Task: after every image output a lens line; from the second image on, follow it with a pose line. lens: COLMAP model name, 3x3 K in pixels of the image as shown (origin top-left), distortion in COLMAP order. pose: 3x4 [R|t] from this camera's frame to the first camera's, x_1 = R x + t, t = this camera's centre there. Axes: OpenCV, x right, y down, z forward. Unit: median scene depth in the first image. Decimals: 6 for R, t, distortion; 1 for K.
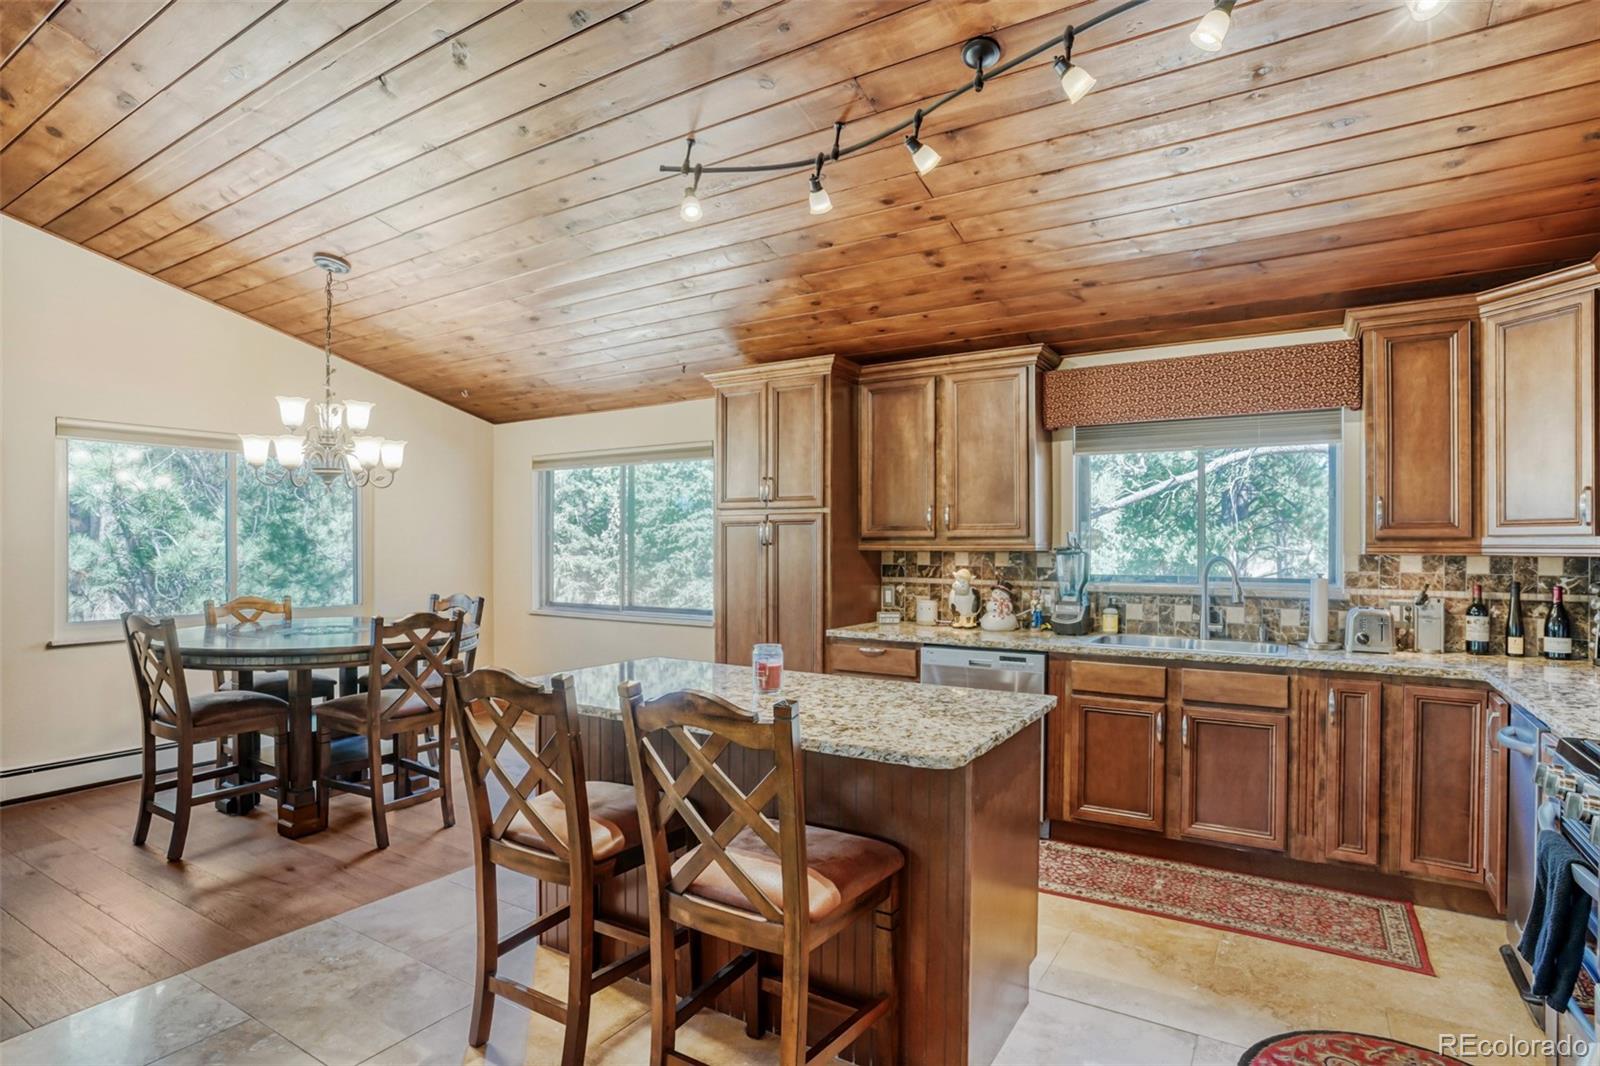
lens RADIAL K [[838.8, 0, 807.8], [0, 838.8, 524.6], [0, 0, 1]] dist [-0.046895, 0.039789]
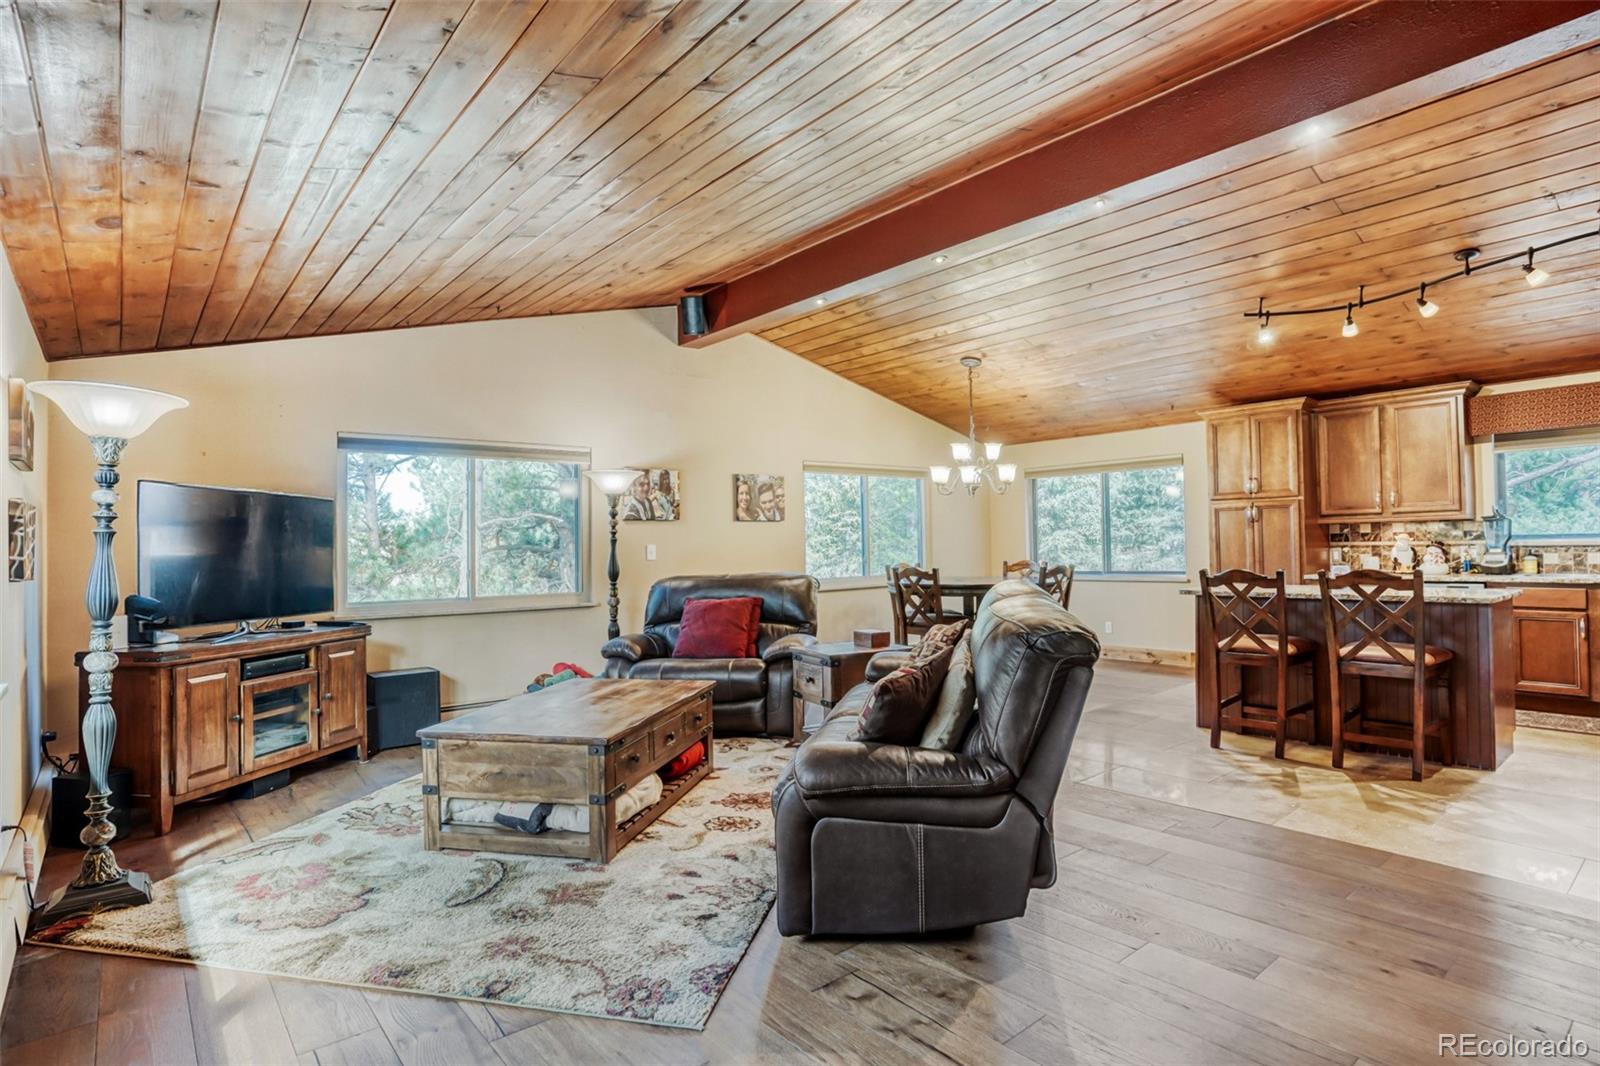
lens RADIAL K [[838.8, 0, 807.8], [0, 838.8, 524.6], [0, 0, 1]] dist [-0.046895, 0.039789]
pose [[0.954303, -0.031237, -0.297204, -0.405867], [0.031401, 0.999498, -0.004224, 0.010741], [0.297187, -0.005301, 0.954805, -0.750365]]
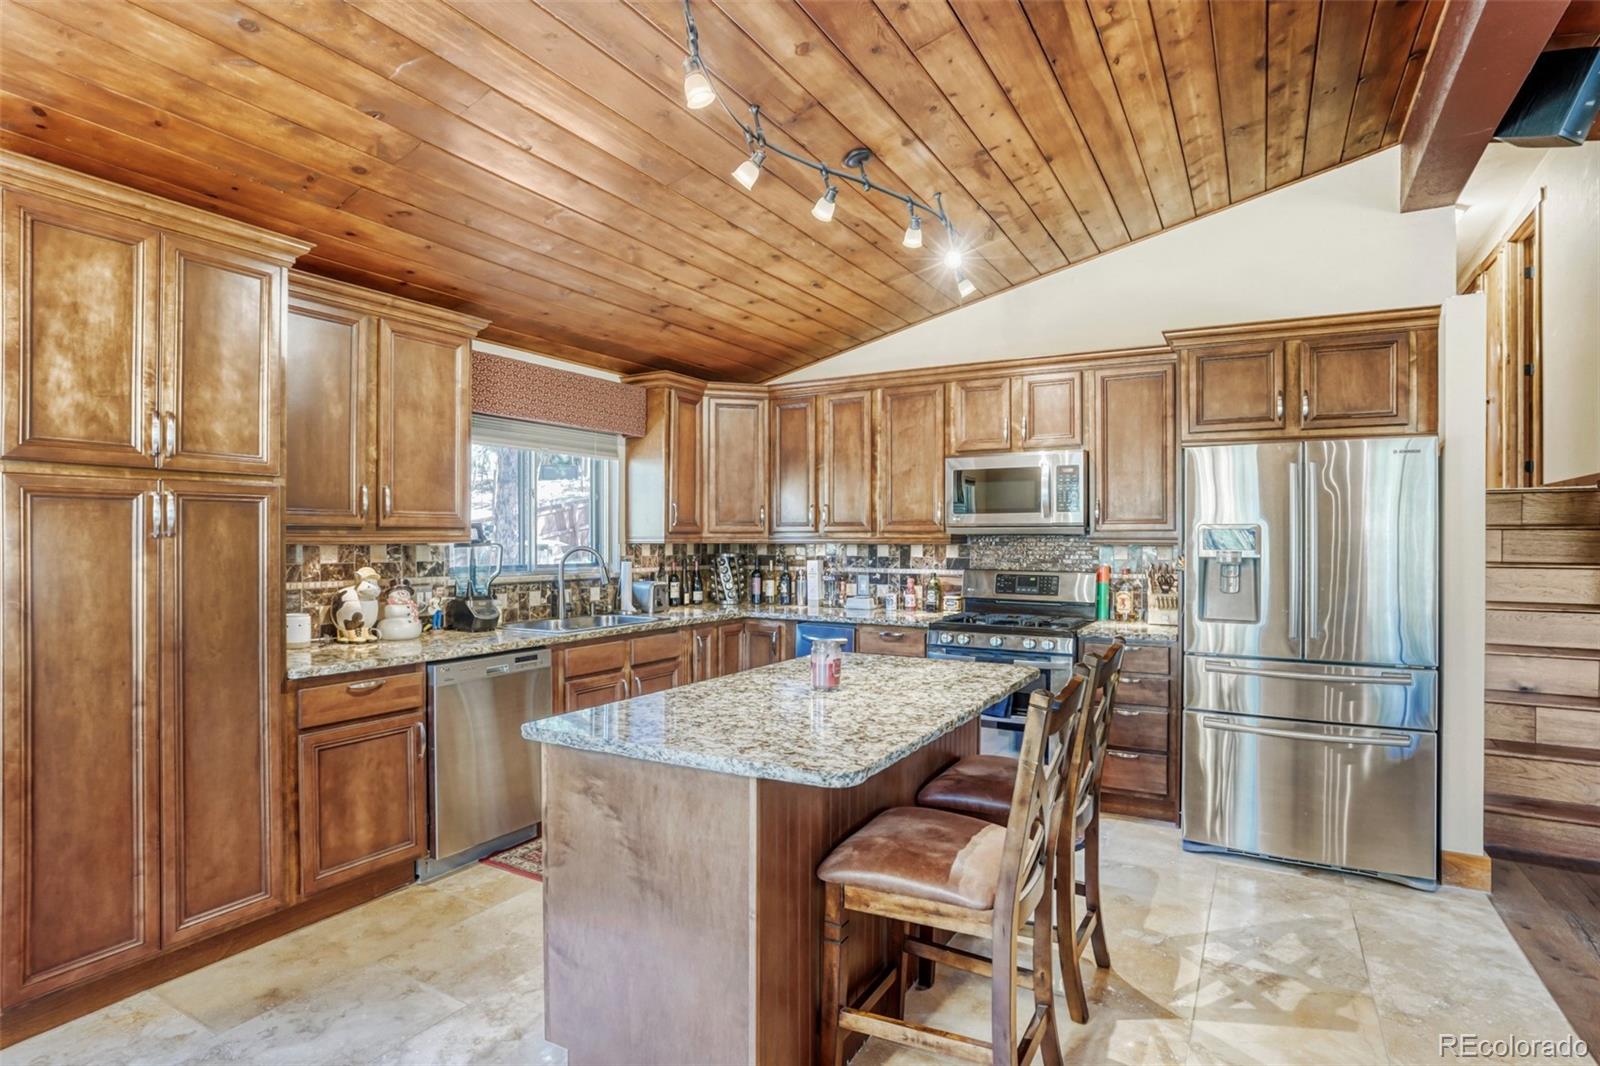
lens RADIAL K [[838.8, 0, 807.8], [0, 838.8, 524.6], [0, 0, 1]] dist [-0.046895, 0.039789]
pose [[-0.046627, 0.013105, 0.998826, -0.640307], [-0.027882, 0.999507, -0.014415, 0.014026], [-0.998523, -0.028522, -0.046239, 0.663729]]
